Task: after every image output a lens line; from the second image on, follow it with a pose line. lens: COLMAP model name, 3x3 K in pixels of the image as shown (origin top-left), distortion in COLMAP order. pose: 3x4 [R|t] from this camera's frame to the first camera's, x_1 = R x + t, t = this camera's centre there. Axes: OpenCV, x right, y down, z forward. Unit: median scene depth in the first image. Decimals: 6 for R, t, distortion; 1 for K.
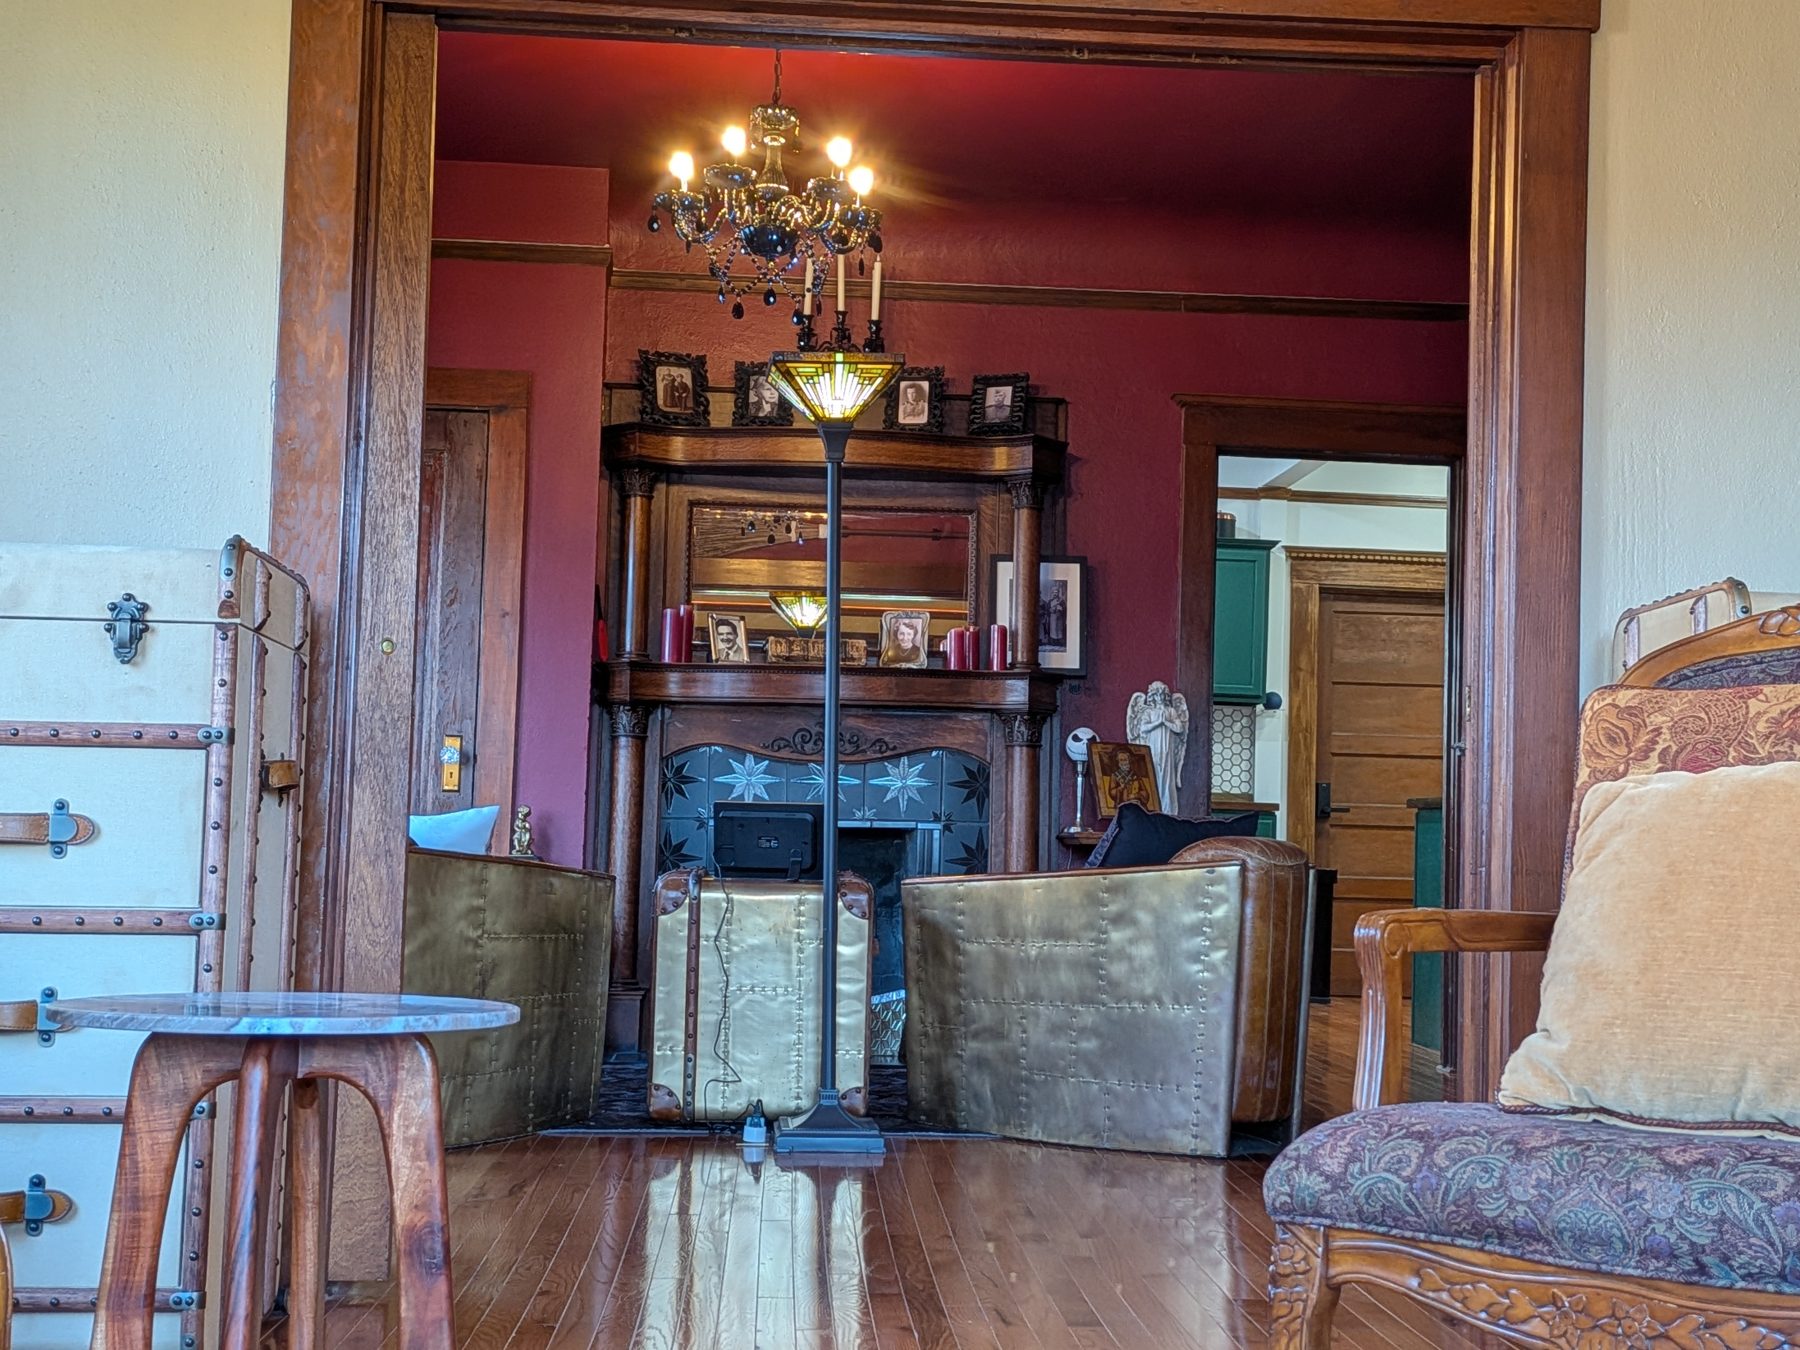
lens RADIAL K [[2421.5, 0, 900.0], [0, 2421.5, 675.0], [0, 0, 1]] dist [0.005477, -0.000387]
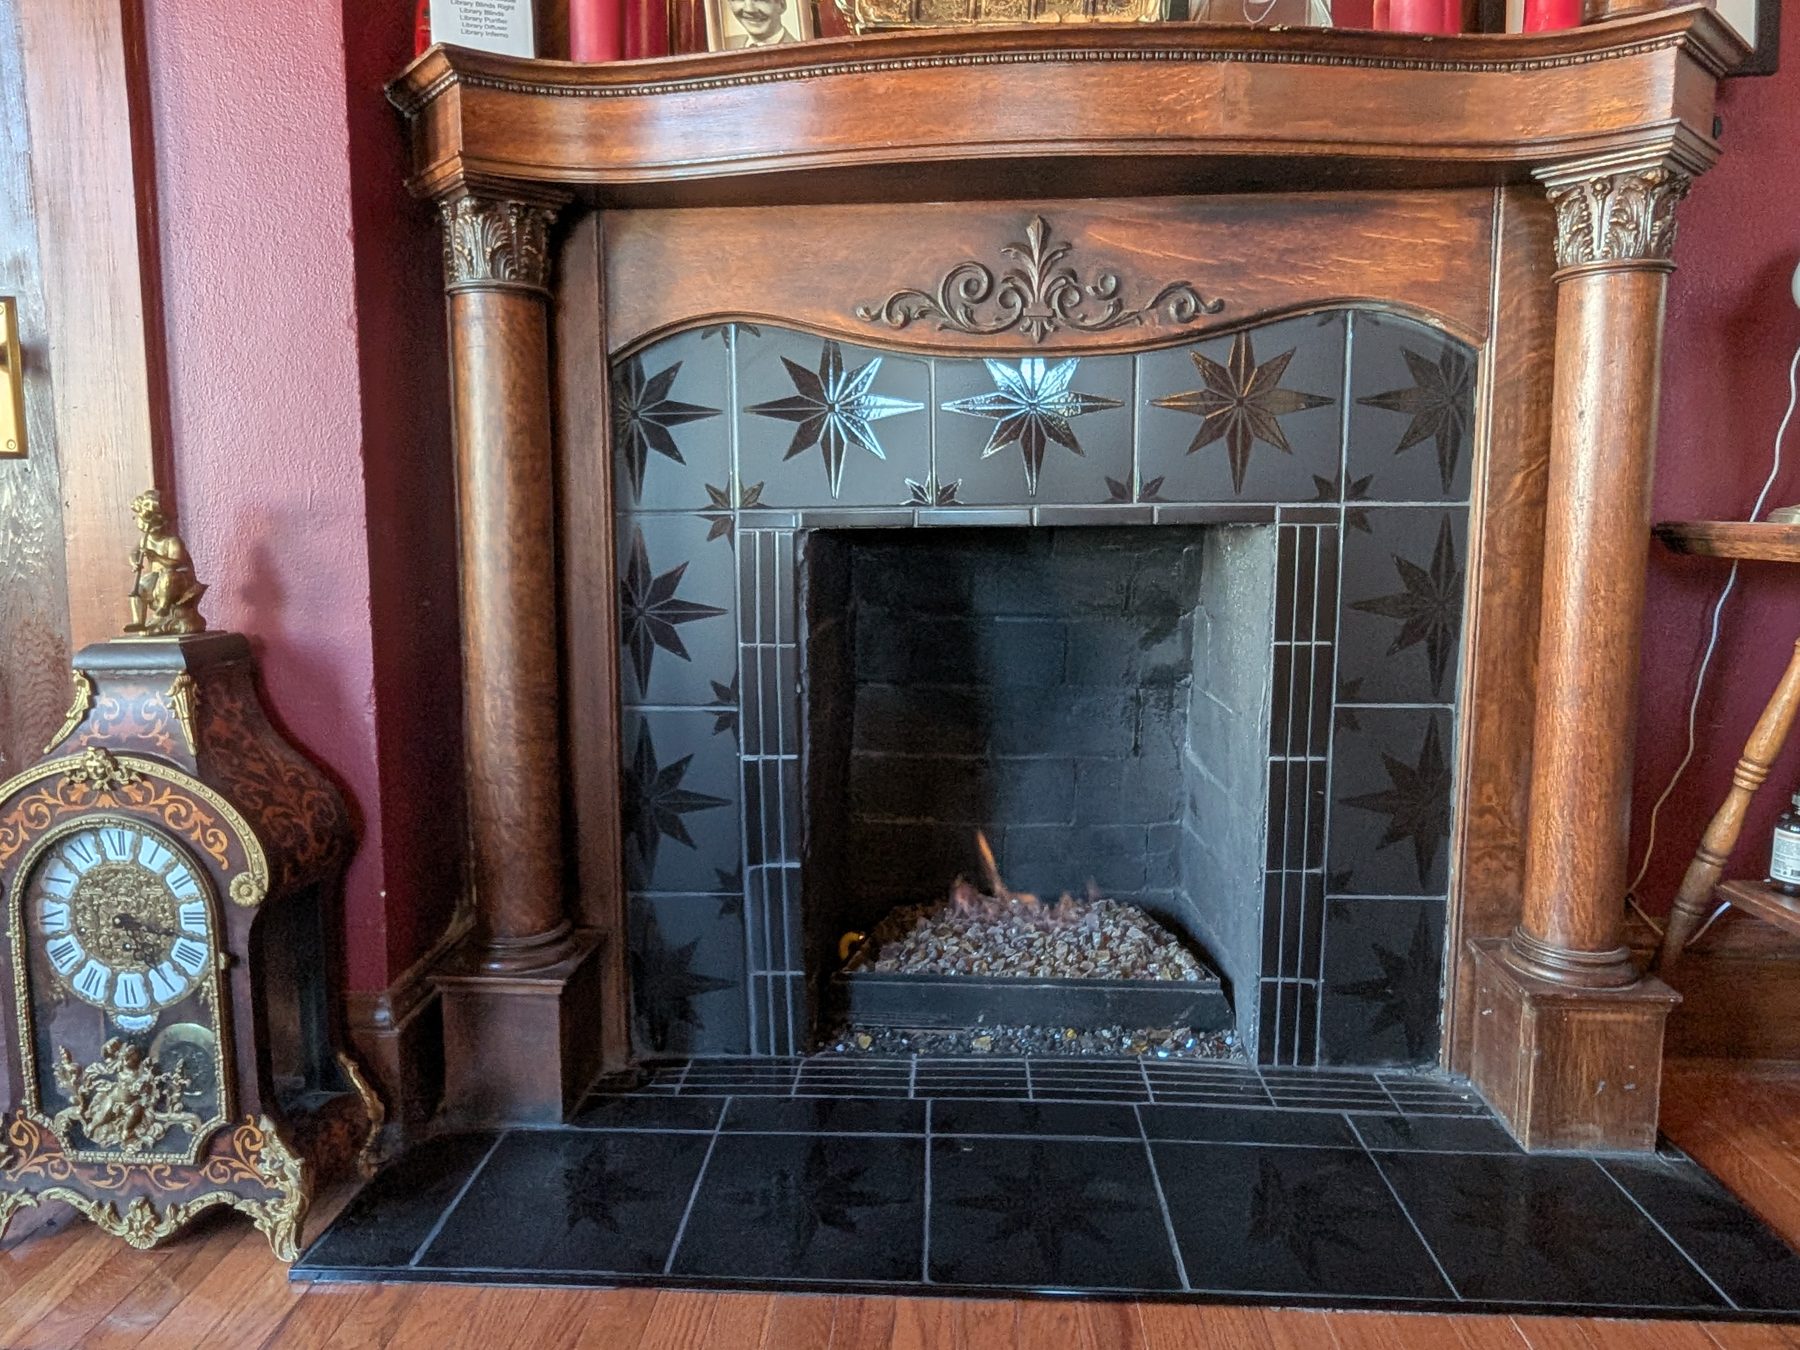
lens RADIAL K [[1378.9, 0, 900.0], [0, 1378.9, 675.0], [0, 0, 1]] dist [-0.000841, -0.000730]
pose [[0.994888, -0.014044, -0.100006, -0.030511], [0.033146, 0.980834, 0.192007, 0.043216], [0.095392, -0.194340, 0.976285, 0.781112]]
